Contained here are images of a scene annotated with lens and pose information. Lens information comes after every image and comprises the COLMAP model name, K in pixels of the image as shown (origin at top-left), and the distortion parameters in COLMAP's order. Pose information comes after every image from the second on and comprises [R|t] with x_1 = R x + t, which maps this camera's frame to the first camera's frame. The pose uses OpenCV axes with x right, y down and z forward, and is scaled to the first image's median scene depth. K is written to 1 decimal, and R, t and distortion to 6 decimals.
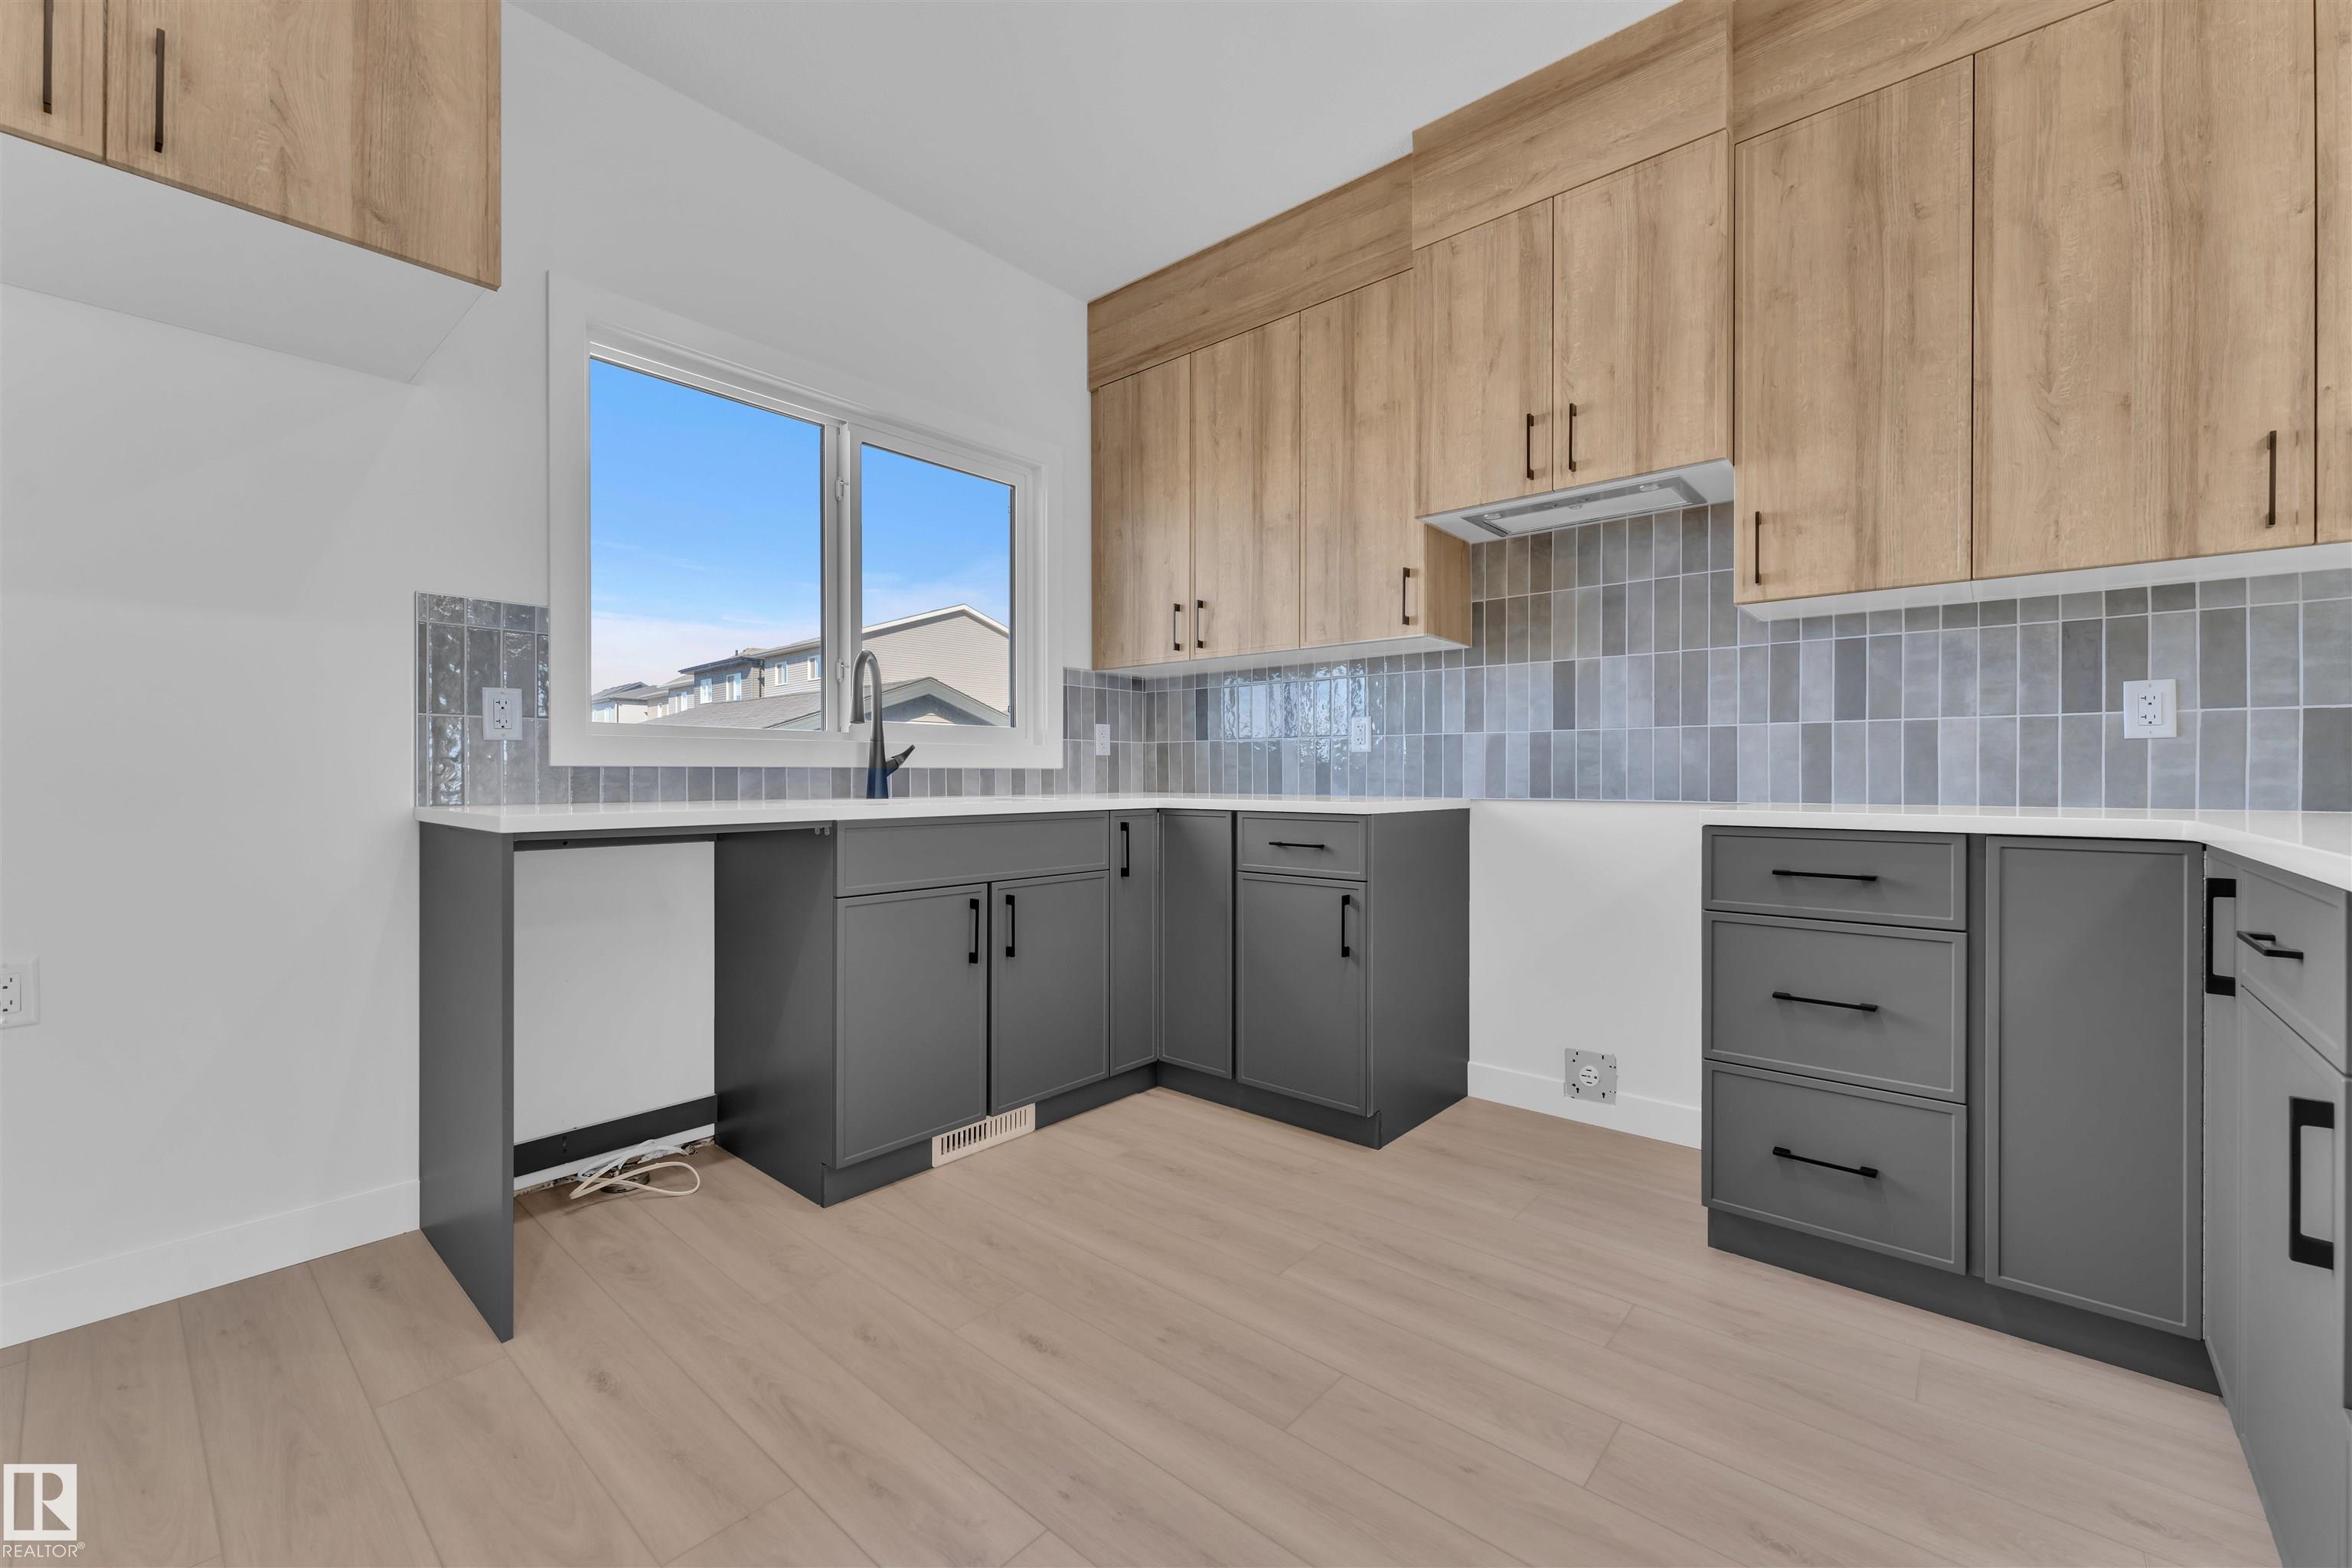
lens RADIAL K [[943.9, 0, 1173.5], [0, 943.9, 778.4], [0, 0, 1]] dist [0.000480, -0.000378]
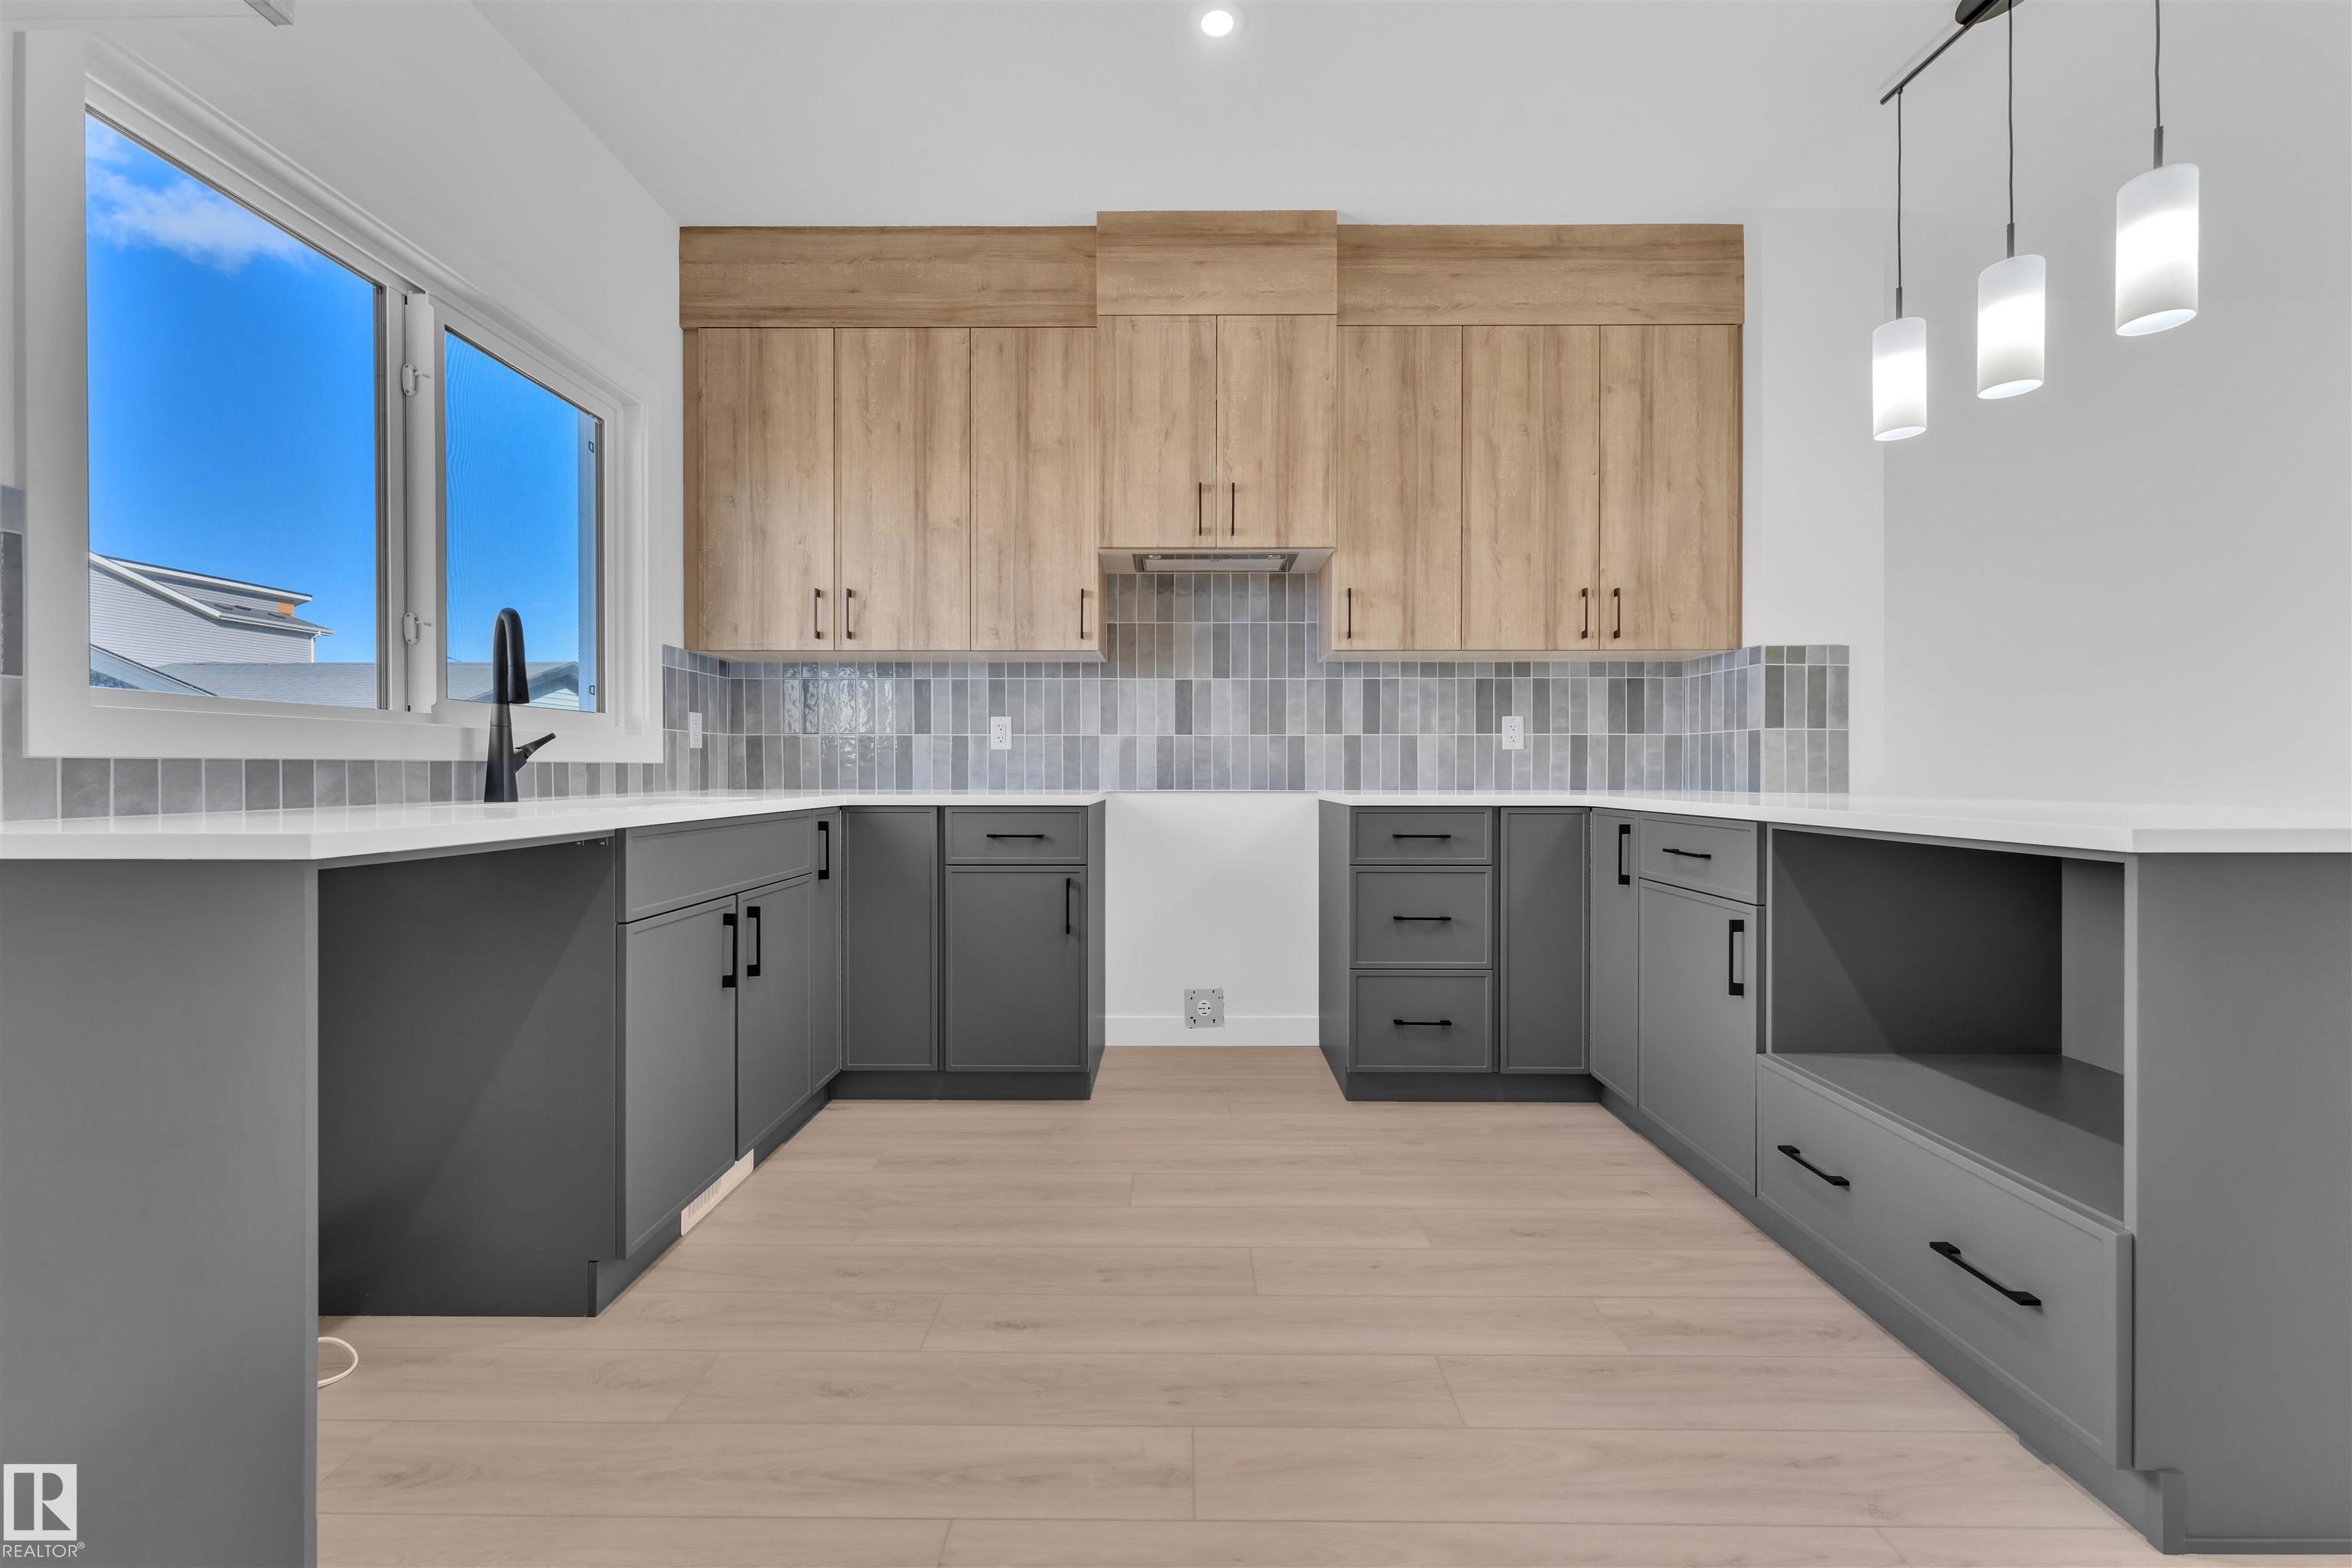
lens RADIAL K [[942.6, 0, 1172.2], [0, 942.6, 774.3], [0, 0, 1]] dist [0.002036, -0.000081]
pose [[0.760680, -0.002328, 0.649123, -0.445985], [0.001949, 0.999997, 0.001302, -0.000710], [-0.649124, 0.000275, 0.760682, 0.070343]]
